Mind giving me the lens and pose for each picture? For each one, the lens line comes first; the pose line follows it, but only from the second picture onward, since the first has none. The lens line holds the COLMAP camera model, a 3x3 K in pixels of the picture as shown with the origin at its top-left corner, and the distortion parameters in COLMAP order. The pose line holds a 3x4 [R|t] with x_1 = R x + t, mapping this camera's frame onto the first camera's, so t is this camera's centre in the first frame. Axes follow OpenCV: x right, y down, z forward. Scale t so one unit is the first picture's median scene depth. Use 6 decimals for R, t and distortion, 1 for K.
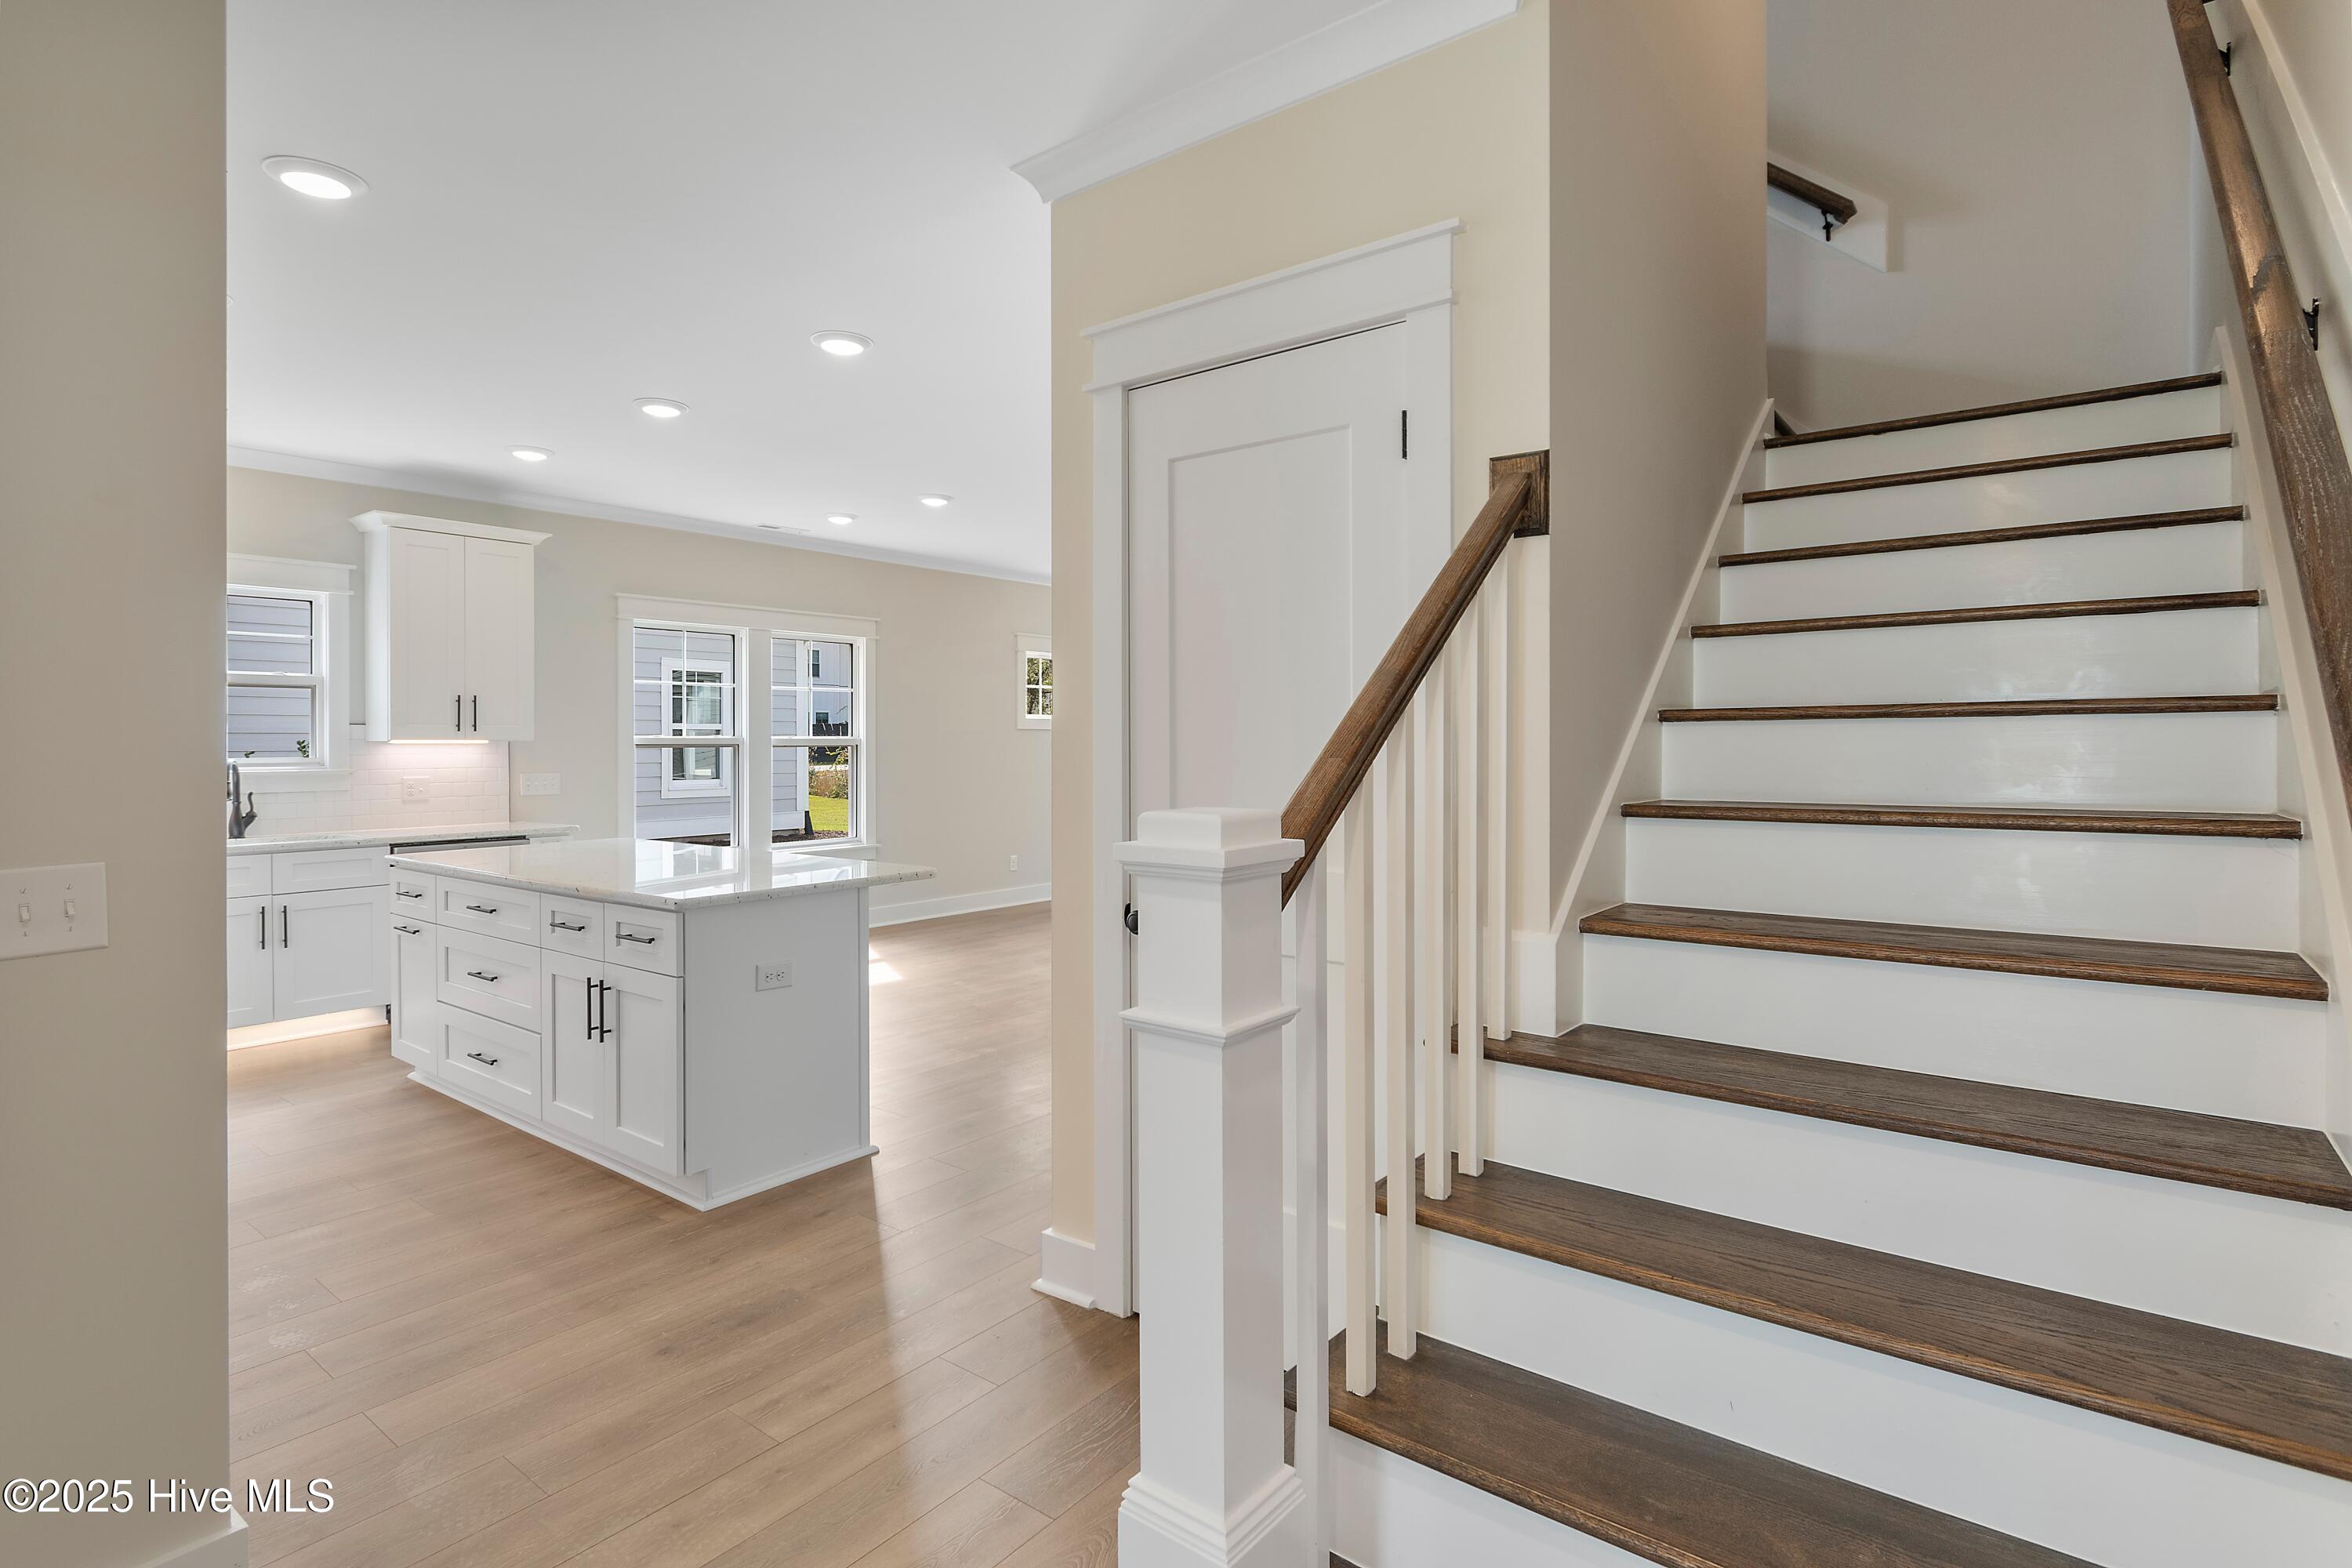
lens RADIAL K [[1167.9, 0, 1173.8], [0, 1167.9, 759.2], [0, 0, 1]] dist [-0.019588, -0.000351]
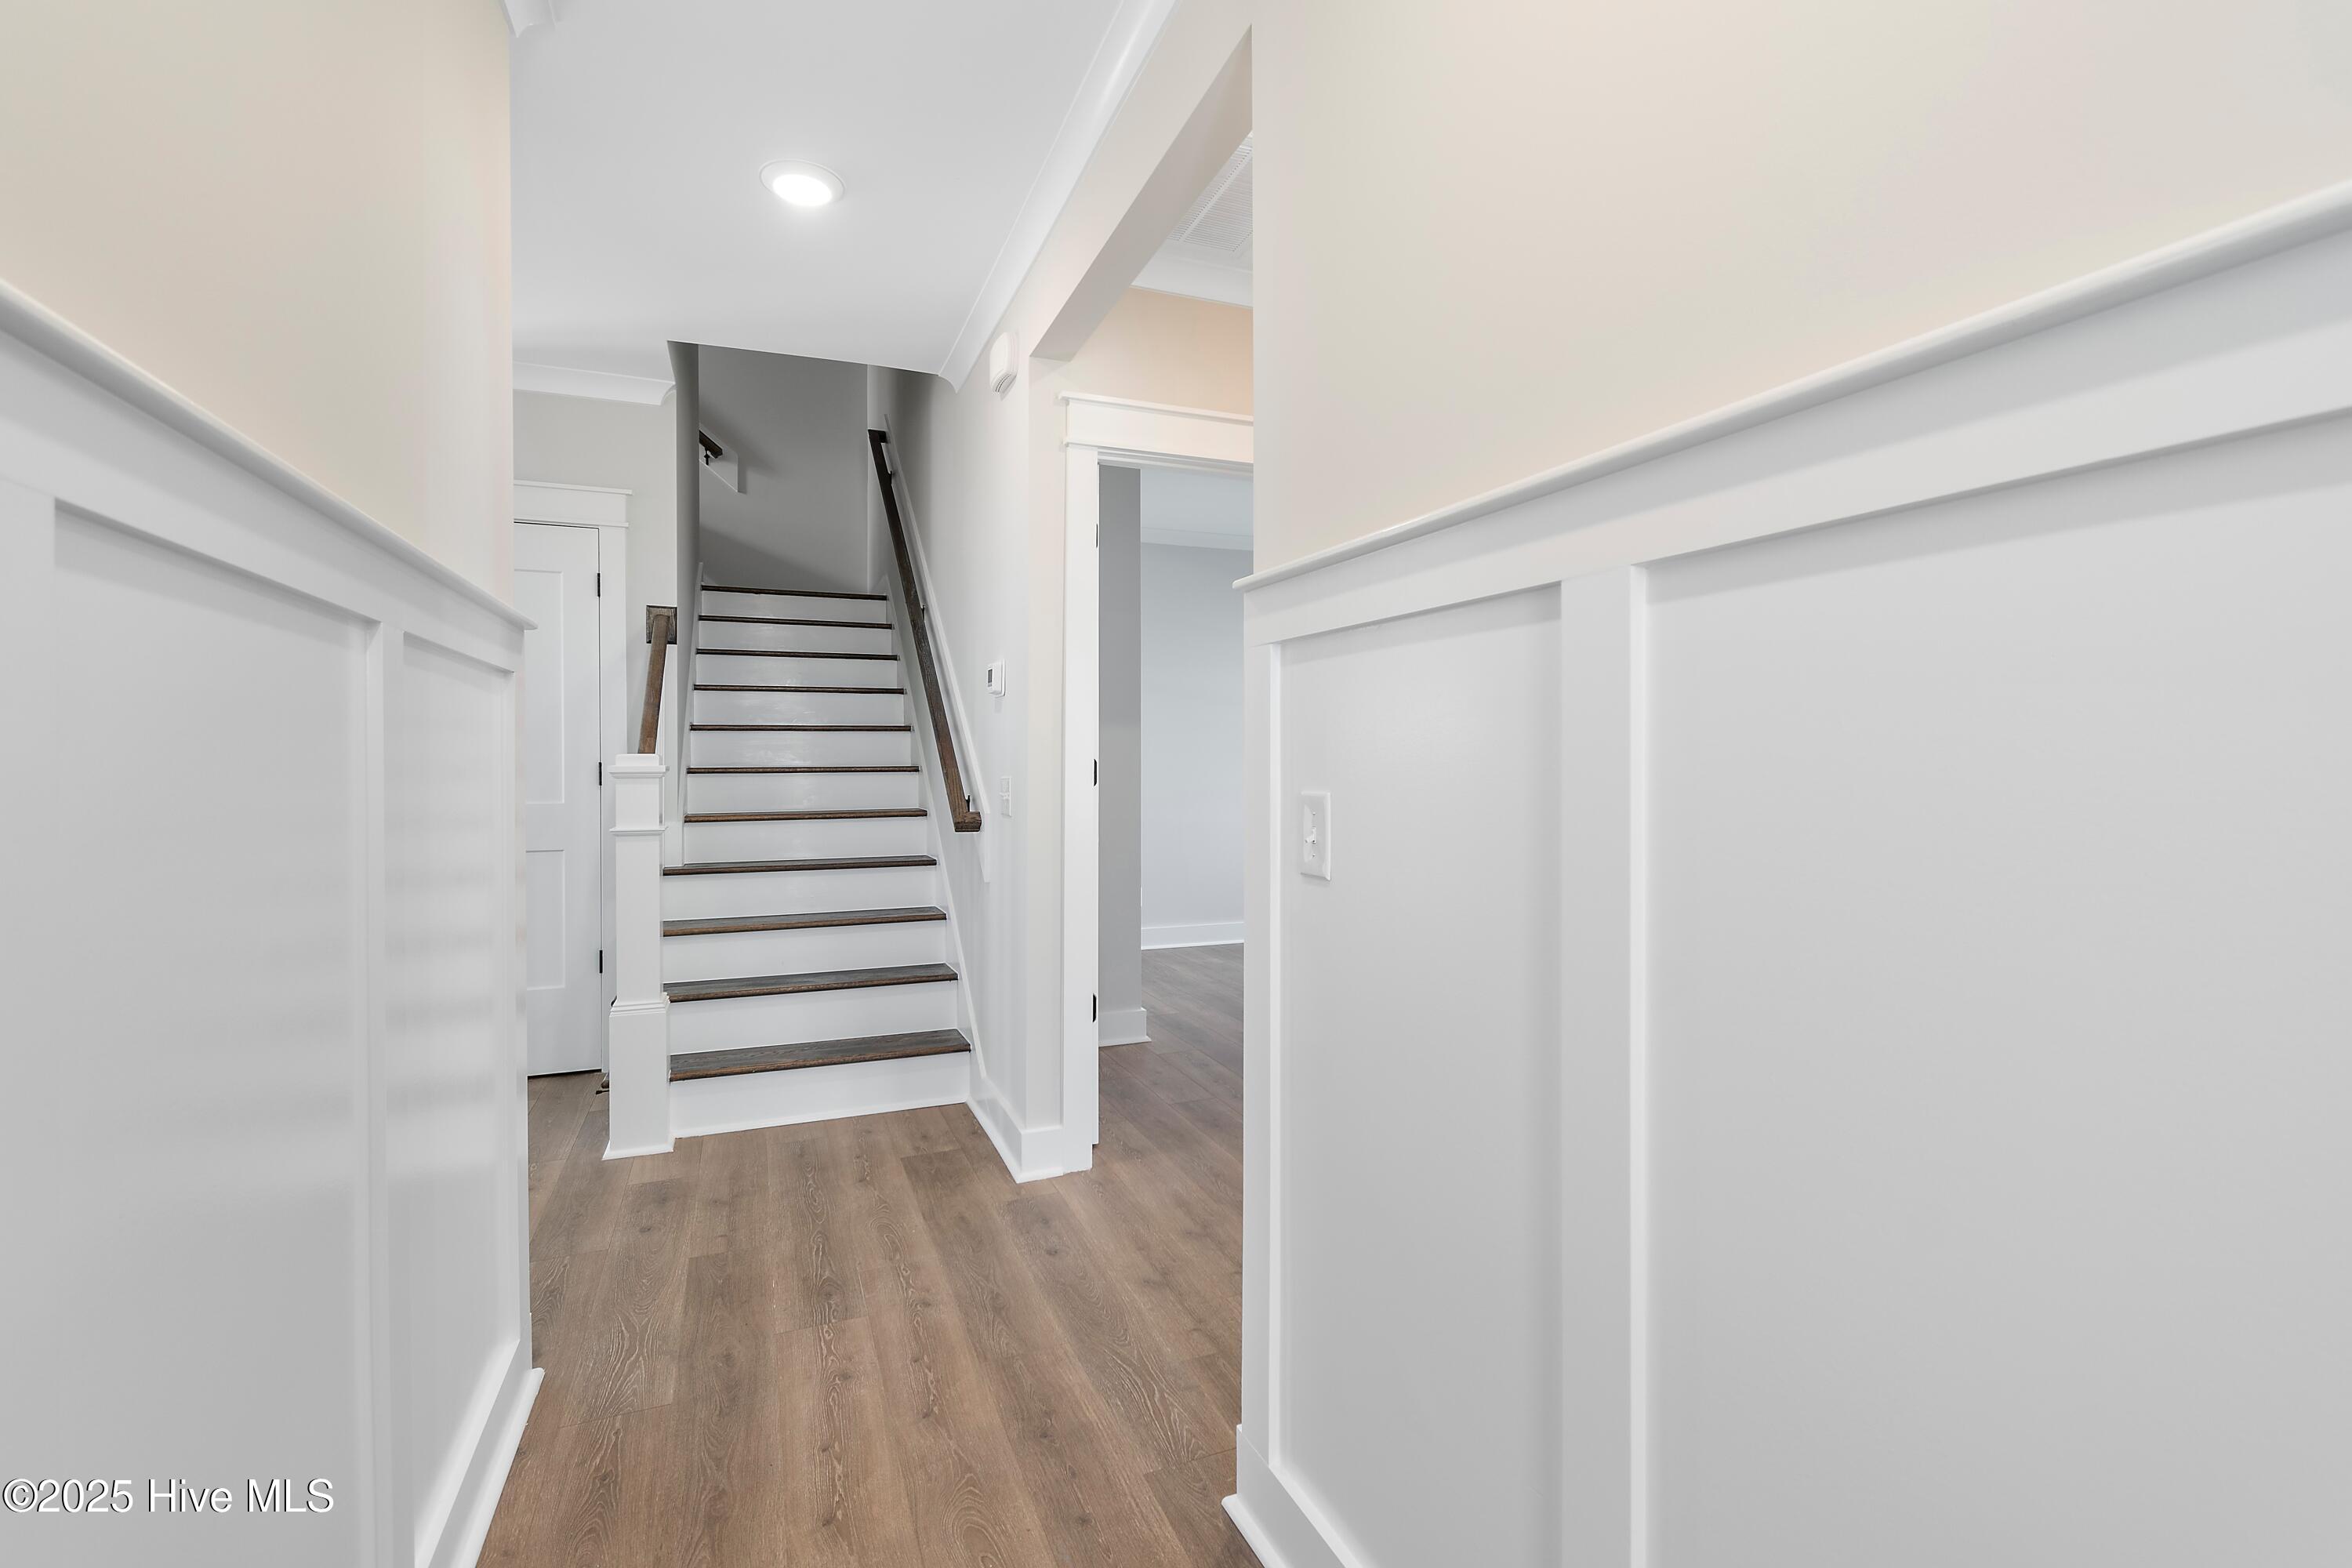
lens RADIAL K [[1038.5, 0, 1174.8], [0, 1038.5, 758.8], [0, 0, 1]] dist [0.000678, 0.000044]
pose [[0.483597, 0.011156, 0.875220, -0.857088], [-0.008349, 0.999932, -0.008132, 0.035588], [-0.875251, -0.003375, 0.483658, -0.739215]]
